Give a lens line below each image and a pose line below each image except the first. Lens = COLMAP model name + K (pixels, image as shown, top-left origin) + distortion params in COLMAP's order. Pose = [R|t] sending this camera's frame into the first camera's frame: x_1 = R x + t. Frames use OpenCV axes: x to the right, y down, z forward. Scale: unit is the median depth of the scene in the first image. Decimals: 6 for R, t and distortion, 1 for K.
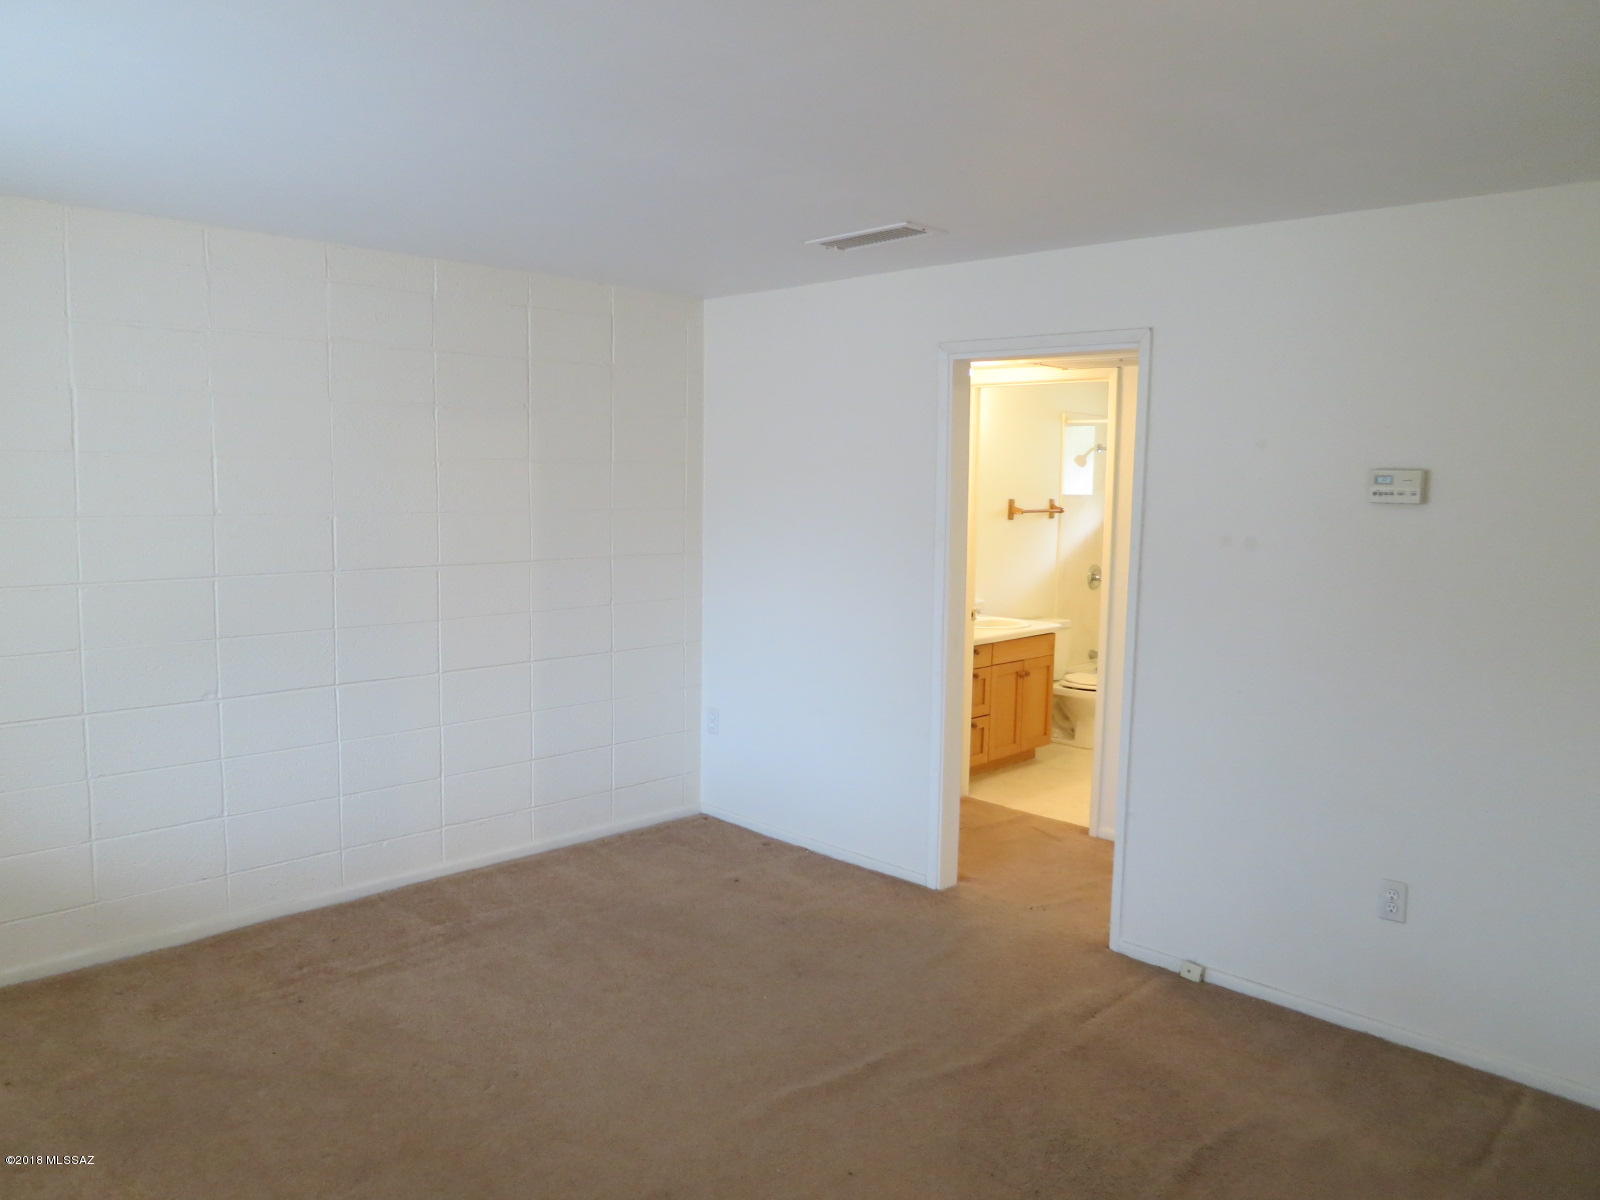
lens RADIAL K [[1160.3, 0, 794.8], [0, 1160.3, 606.8], [0, 0, 1]] dist [-0.032798, 0.014361]
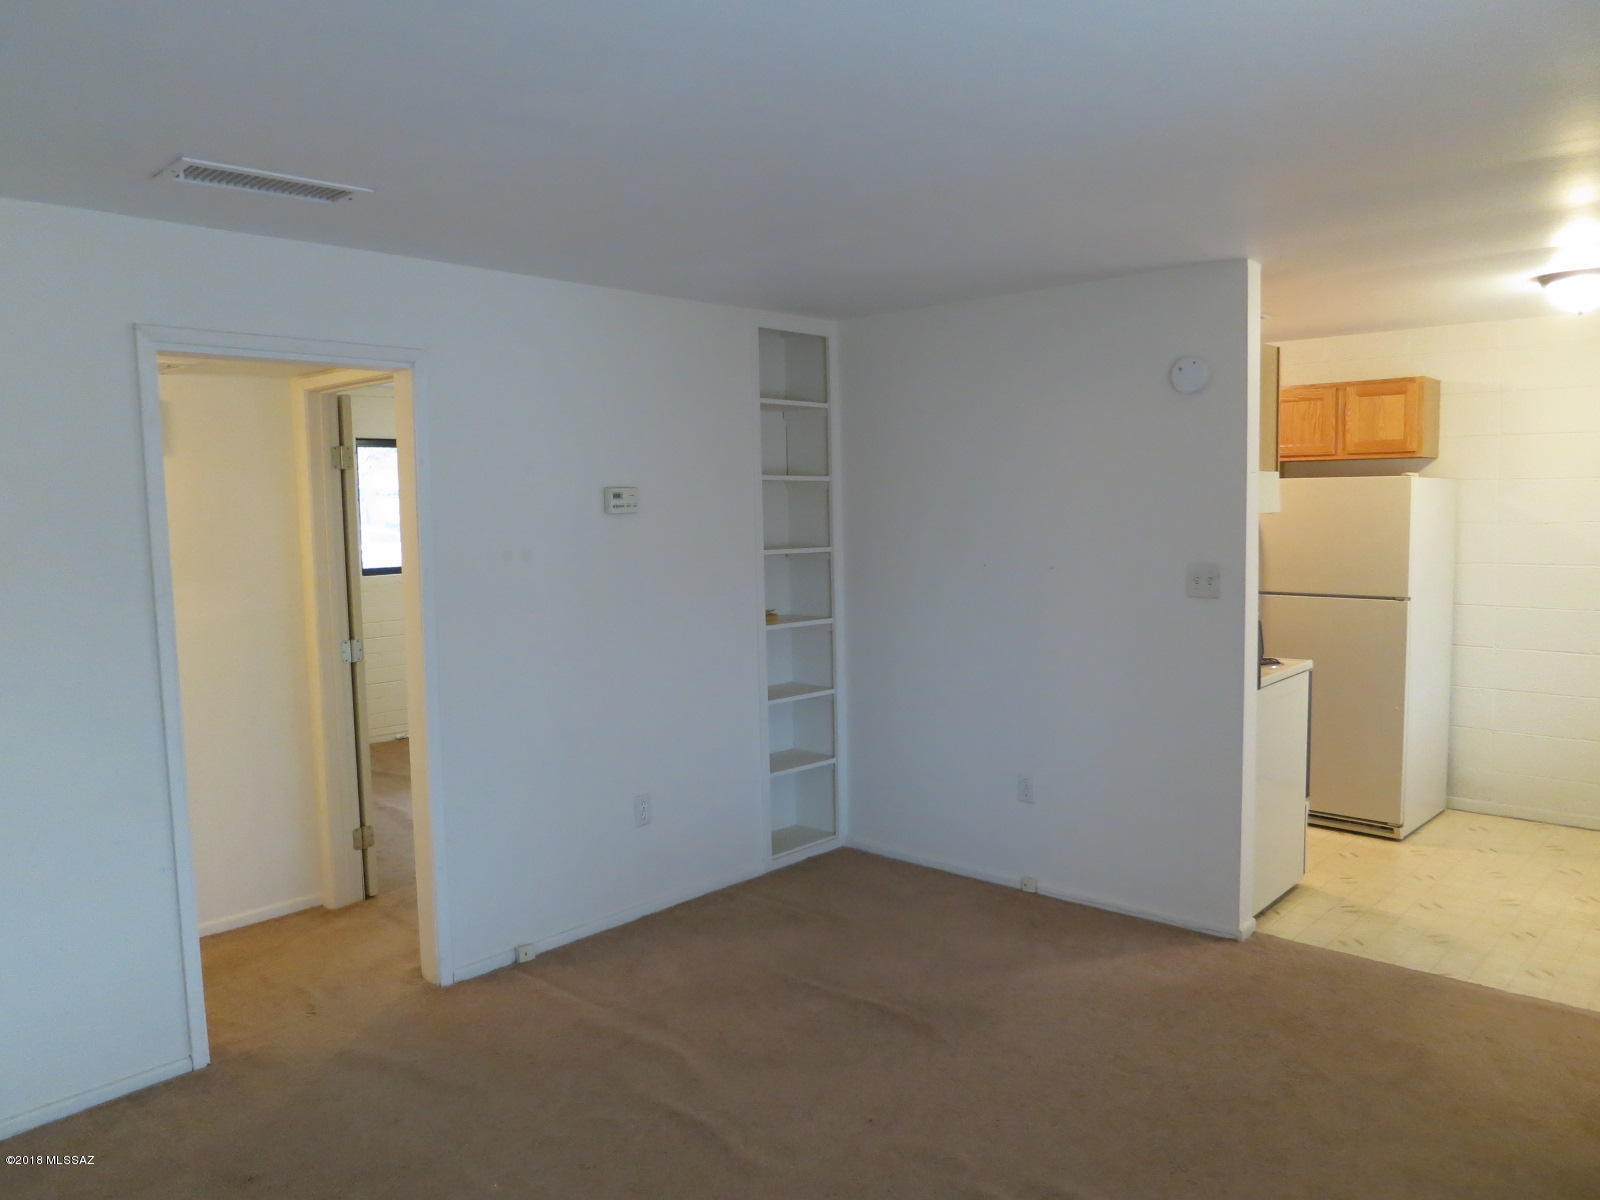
lens RADIAL K [[1160.3, 0, 794.8], [0, 1160.3, 606.8], [0, 0, 1]] dist [-0.032798, 0.014361]
pose [[-0.030960, -0.107389, 0.993735, -0.713317], [0.135345, 0.984604, 0.110619, -0.090840], [-0.990315, 0.137922, -0.015948, 0.729574]]
